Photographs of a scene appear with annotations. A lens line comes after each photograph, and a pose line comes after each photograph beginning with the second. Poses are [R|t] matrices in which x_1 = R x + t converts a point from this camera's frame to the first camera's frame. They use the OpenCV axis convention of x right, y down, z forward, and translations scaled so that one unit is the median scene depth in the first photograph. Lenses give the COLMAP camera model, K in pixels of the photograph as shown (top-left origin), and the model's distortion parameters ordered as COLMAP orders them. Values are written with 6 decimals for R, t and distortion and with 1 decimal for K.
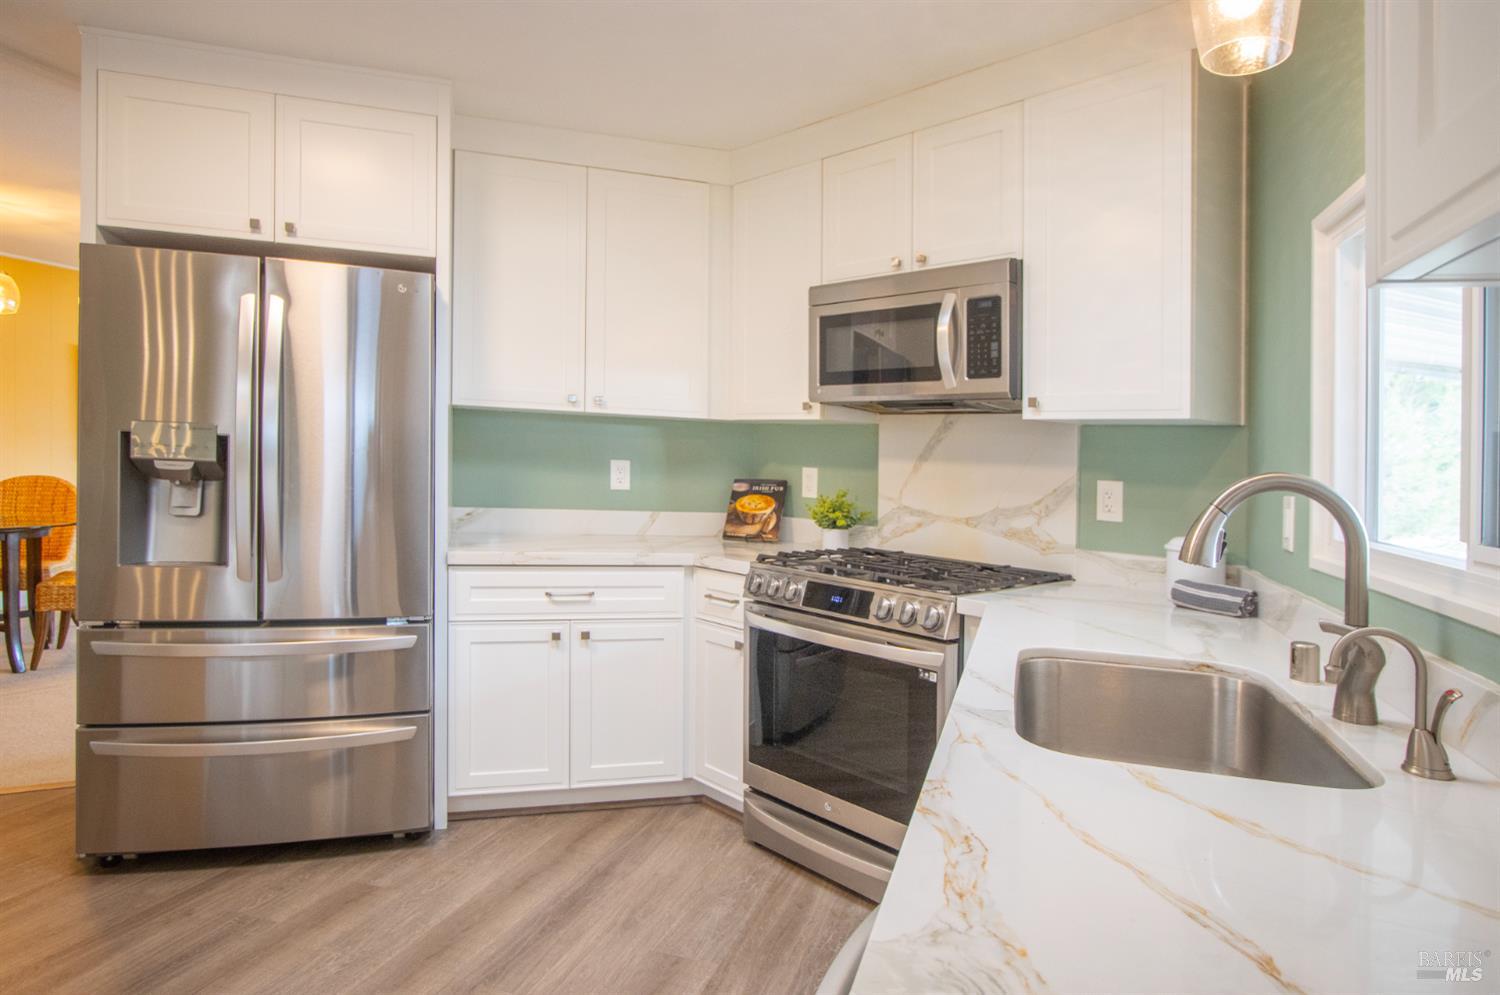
lens RADIAL K [[906.8, 0, 750.0], [0, 906.8, 497.5], [0, 0, 1]] dist [-0.002731, -0.000162]
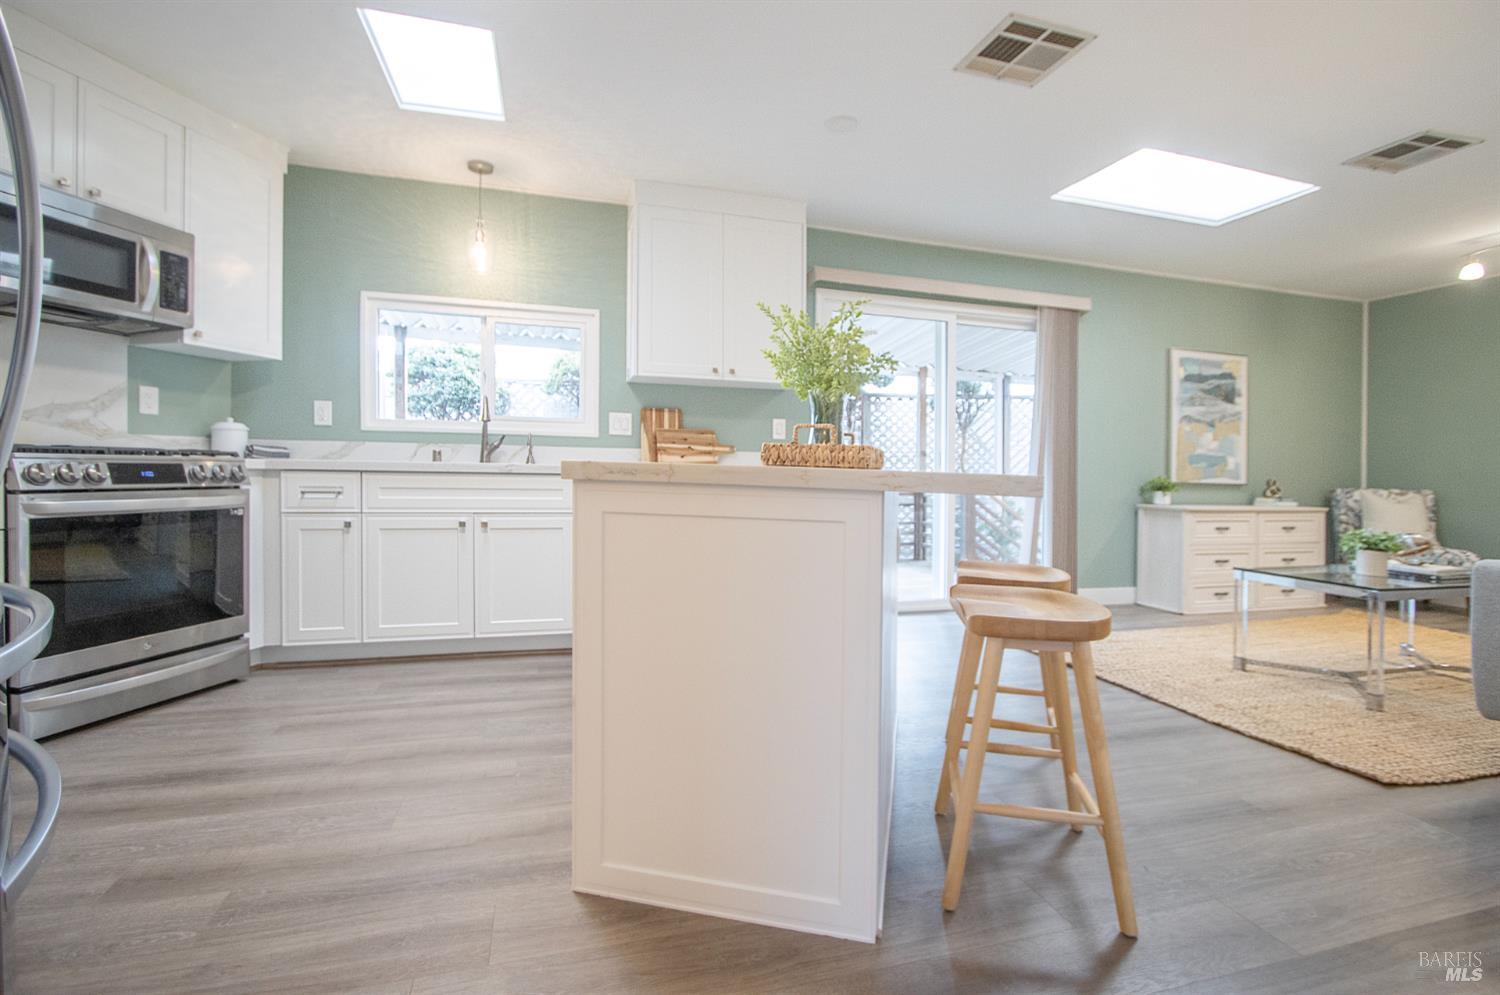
lens RADIAL K [[697.4, 0, 751.8], [0, 697.4, 472.8], [0, 0, 1]] dist [-0.022036, 0.000727]
pose [[-0.552768, -0.055555, 0.831481, -1.048444], [-0.001620, 0.997845, 0.065594, 0.045606], [-0.833334, 0.034911, -0.551667, 0.774310]]
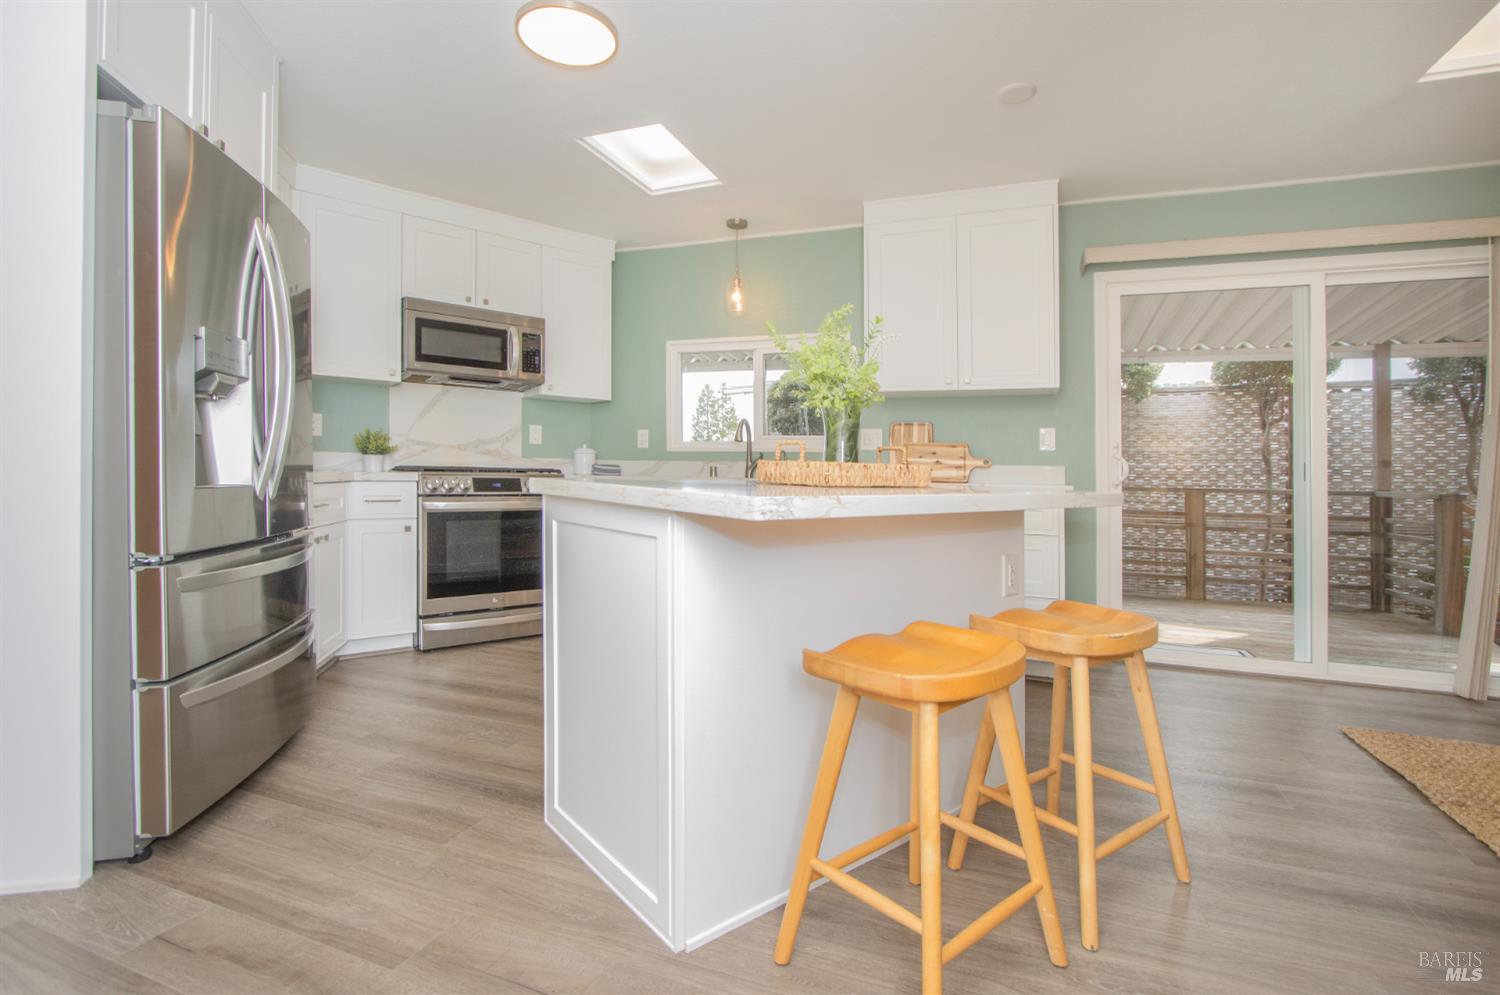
lens RADIAL K [[697.4, 0, 751.8], [0, 697.4, 472.8], [0, 0, 1]] dist [-0.022036, 0.000727]
pose [[0.066785, -0.039806, 0.996973, -1.182533], [0.031103, 0.998801, 0.037795, 0.046895], [-0.997282, 0.028485, 0.067943, 0.364050]]
